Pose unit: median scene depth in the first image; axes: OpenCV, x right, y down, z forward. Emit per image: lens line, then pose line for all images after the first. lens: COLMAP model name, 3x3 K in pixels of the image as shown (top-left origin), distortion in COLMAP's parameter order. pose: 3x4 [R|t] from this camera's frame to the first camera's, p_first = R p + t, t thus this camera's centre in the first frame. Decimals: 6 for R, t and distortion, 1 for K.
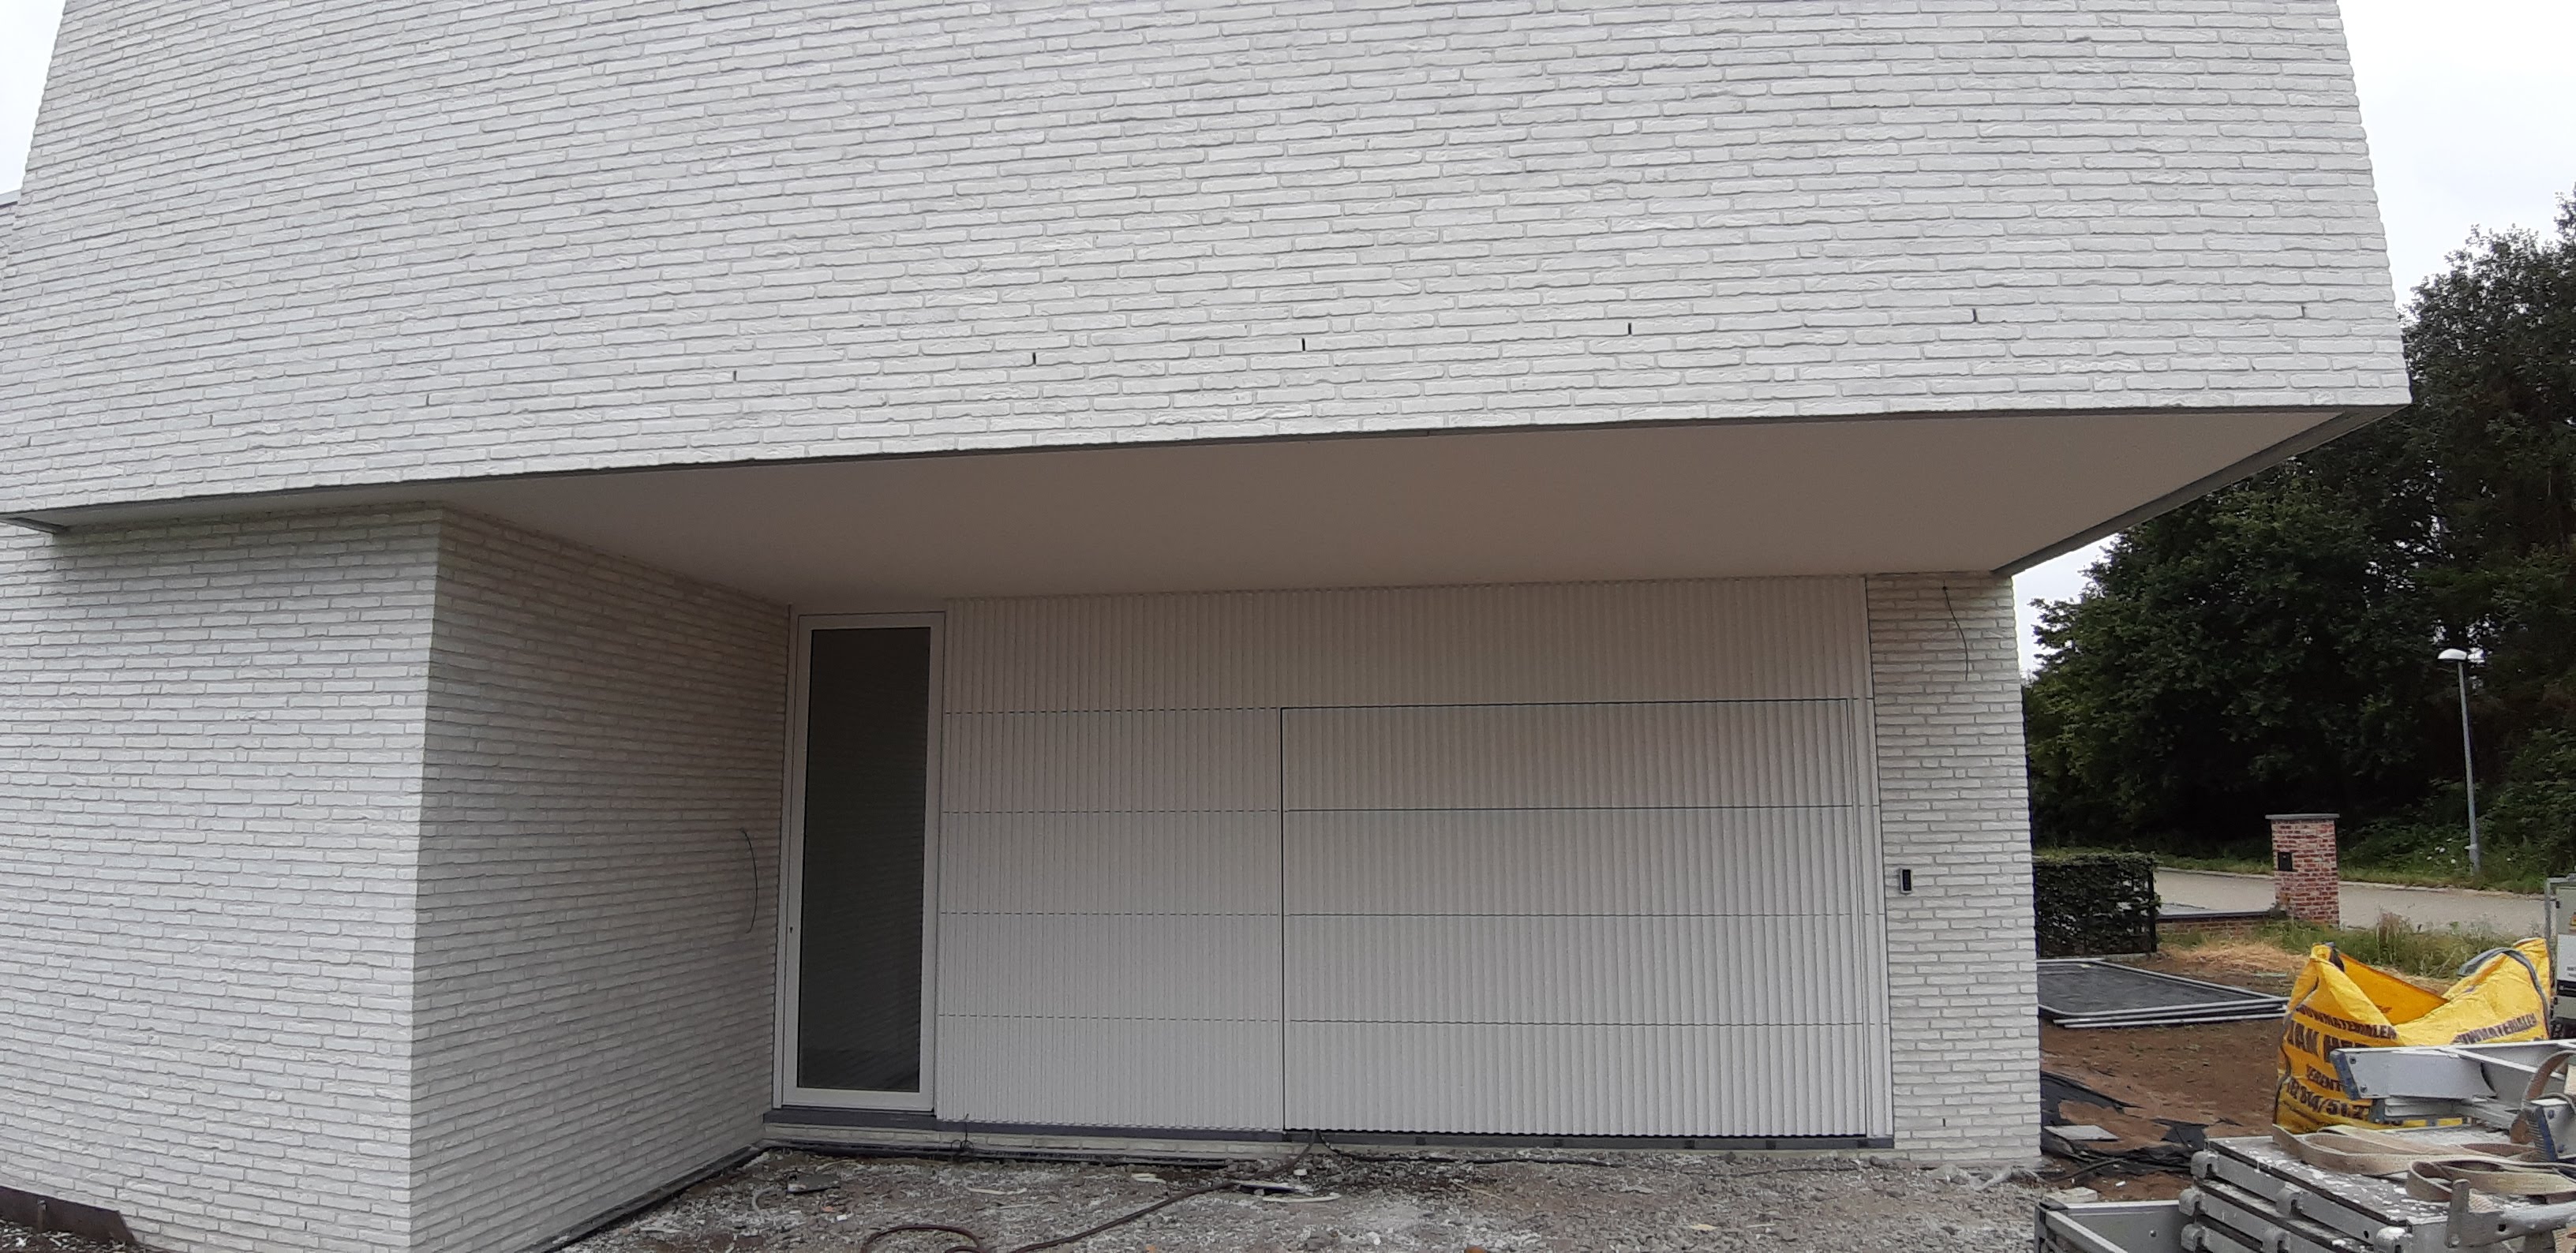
lens RADIAL K [[1376.7, 0, 1288.0], [0, 1376.7, 626.5], [0, 0, 1]] dist [-0.091366, -0.000392]
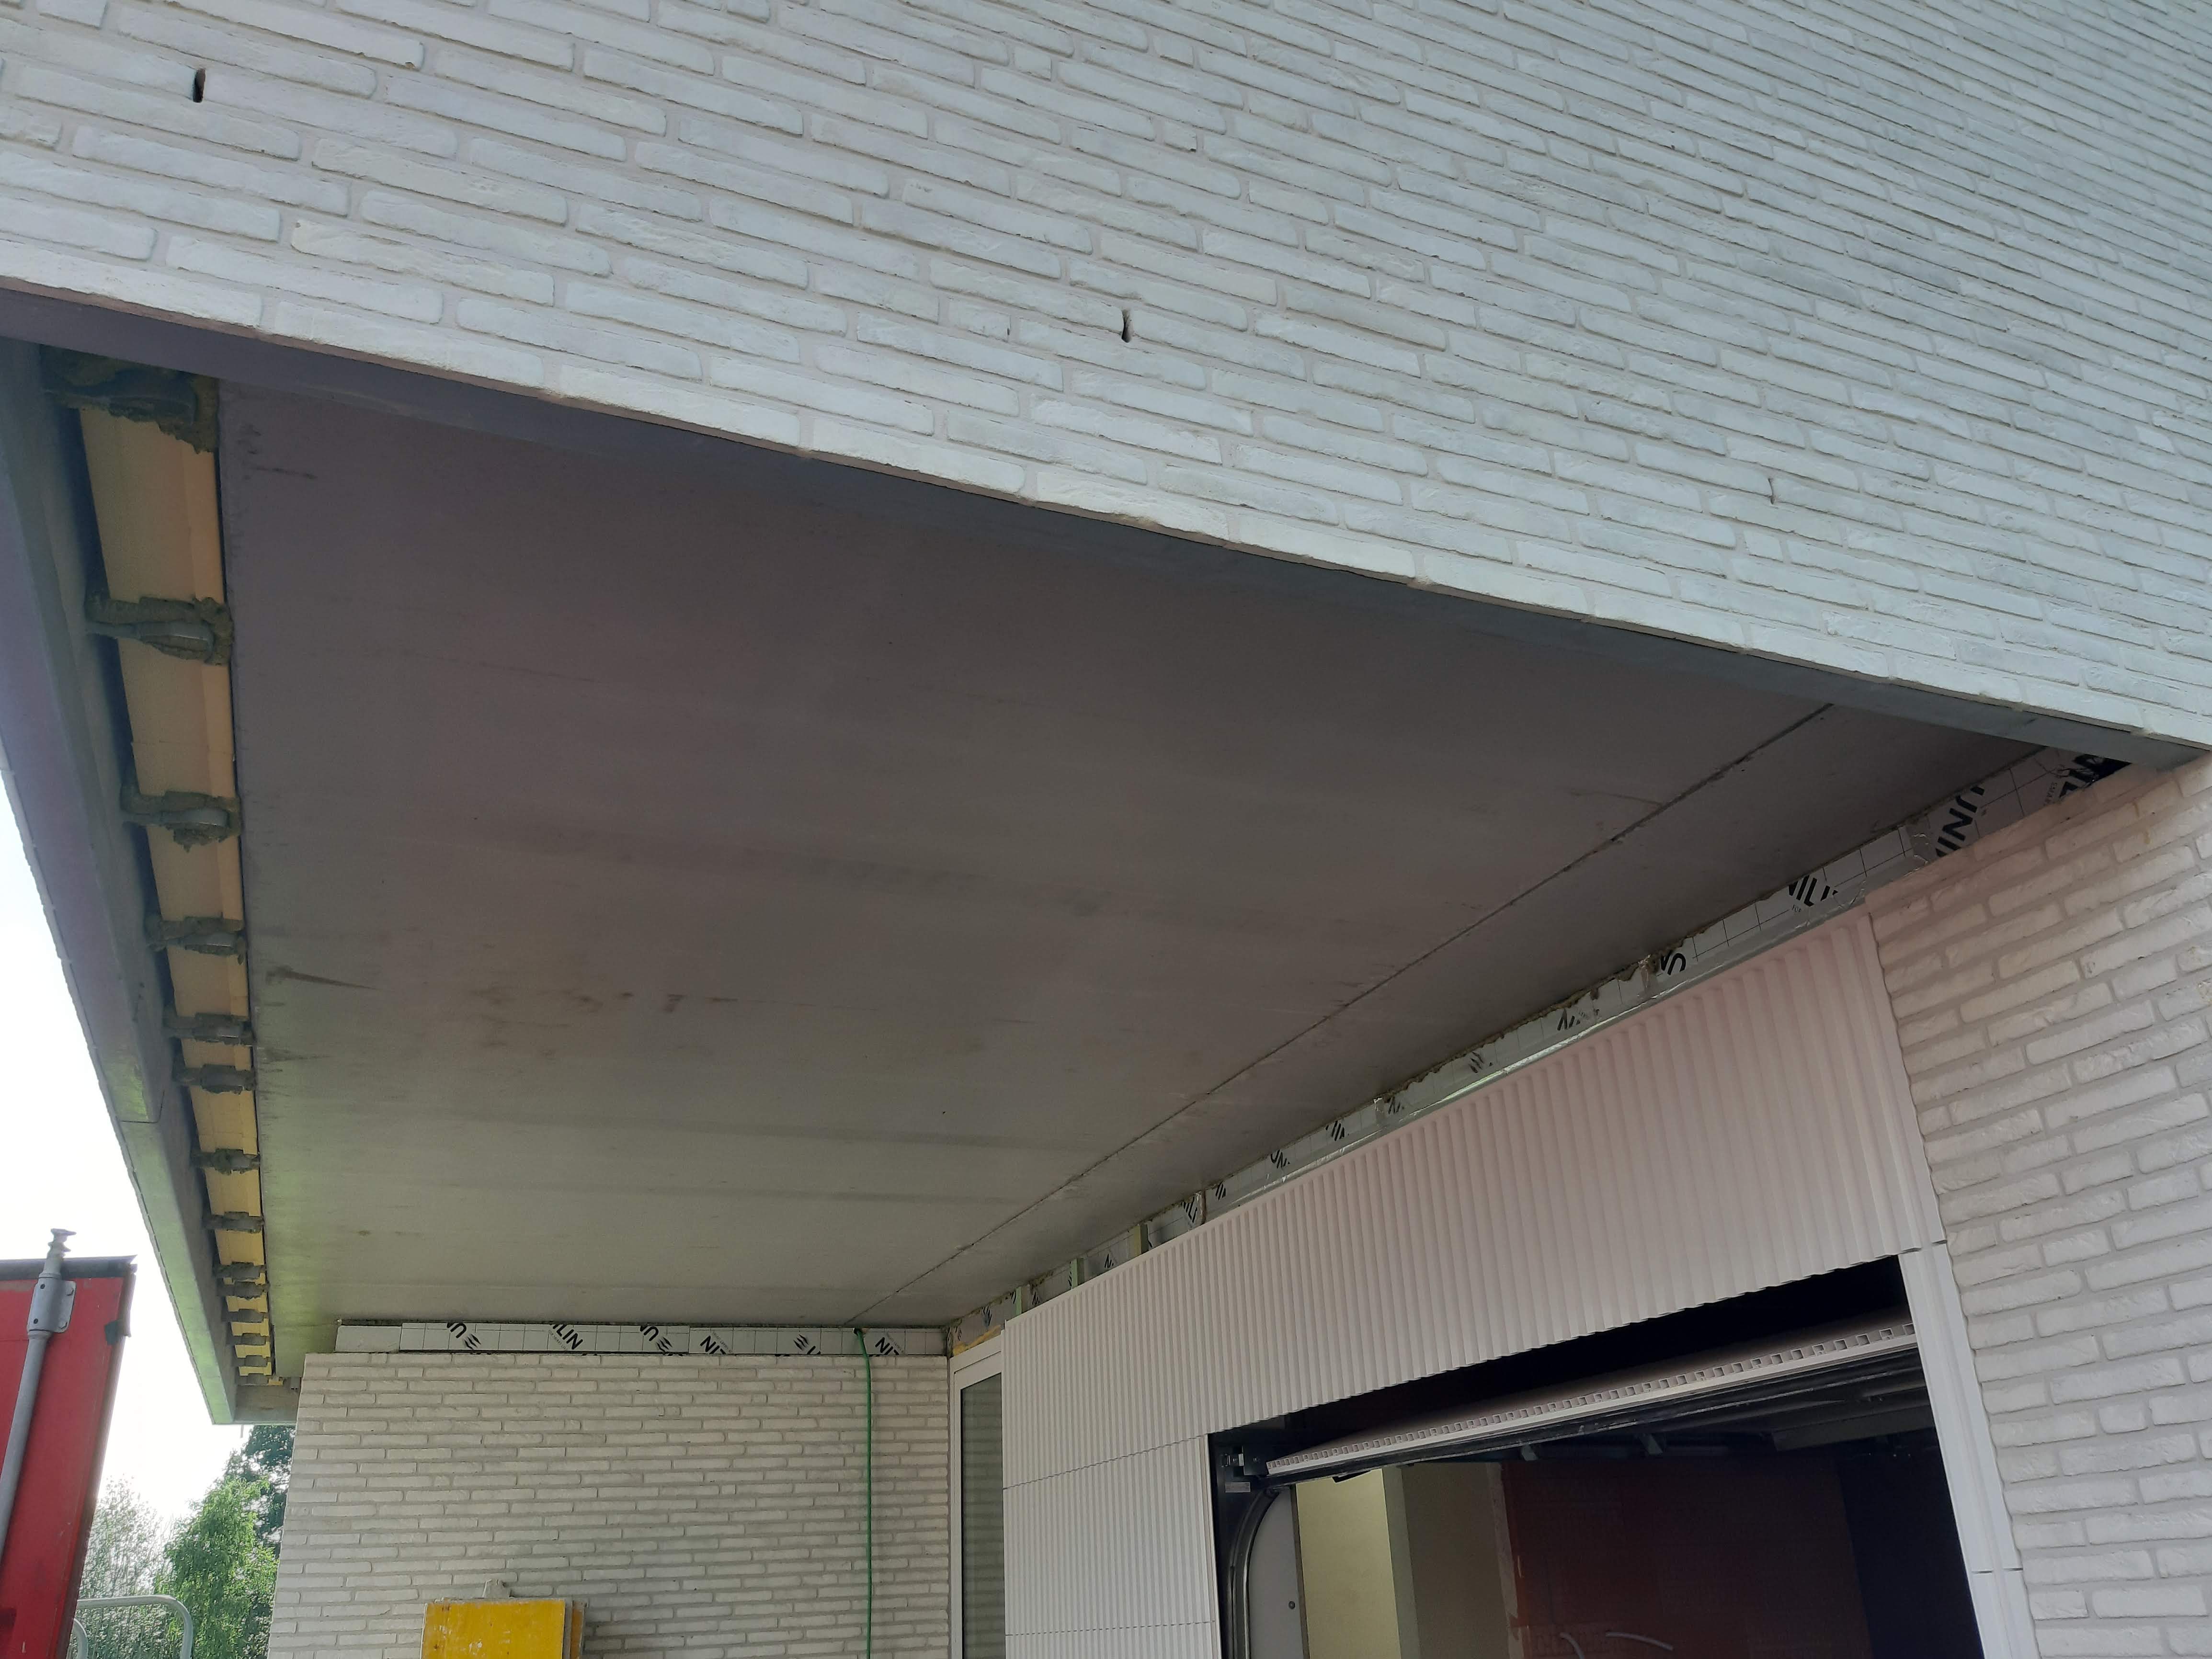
lens RADIAL K [[1769.6, 0, 1161.2], [0, 1769.6, 833.6], [0, 0, 1]] dist [0.051125, -0.113348]
pose [[0.504966, -0.369884, -0.779868, 0.743180], [0.160063, 0.927983, -0.336493, 0.079634], [0.848168, 0.045090, 0.527805, 0.595466]]
